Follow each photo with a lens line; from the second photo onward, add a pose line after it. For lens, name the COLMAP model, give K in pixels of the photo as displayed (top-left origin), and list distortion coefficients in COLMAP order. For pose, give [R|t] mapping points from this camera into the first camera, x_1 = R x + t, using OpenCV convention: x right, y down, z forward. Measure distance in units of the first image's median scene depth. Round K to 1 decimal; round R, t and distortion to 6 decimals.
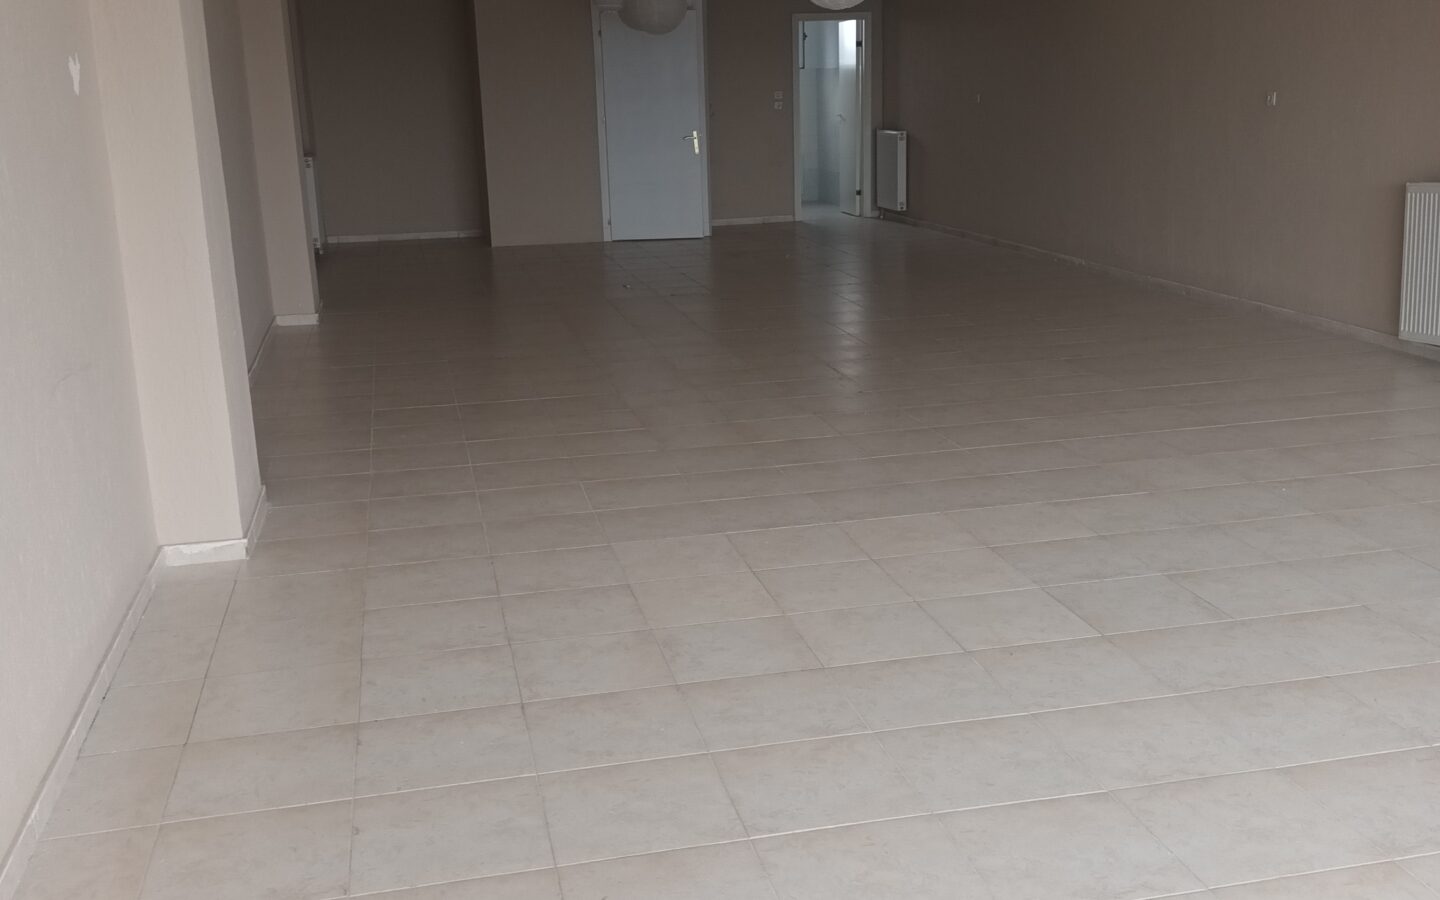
lens RADIAL K [[1422.6, 0, 720.0], [0, 1422.6, 450.0], [0, 0, 1]] dist [0.151372, -0.315851]
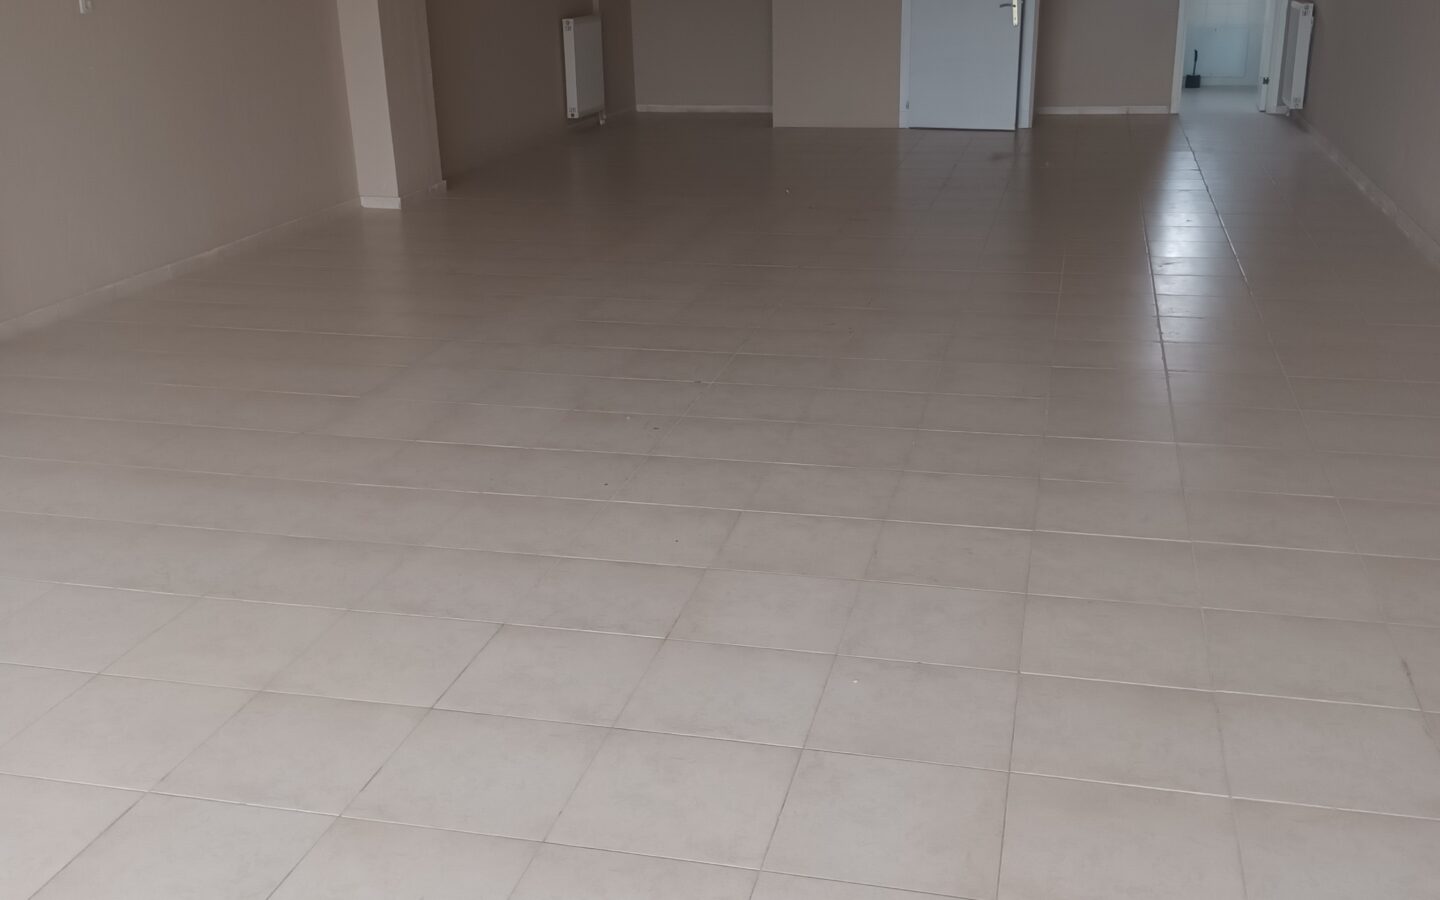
lens RADIAL K [[1422.6, 0, 720.0], [0, 1422.6, 450.0], [0, 0, 1]] dist [0.151372, -0.315851]
pose [[0.892954, 0.160052, -0.420734, 0.215087], [-0.117963, 0.985193, 0.124419, -0.050166], [0.434418, -0.061470, 0.898611, 0.169494]]
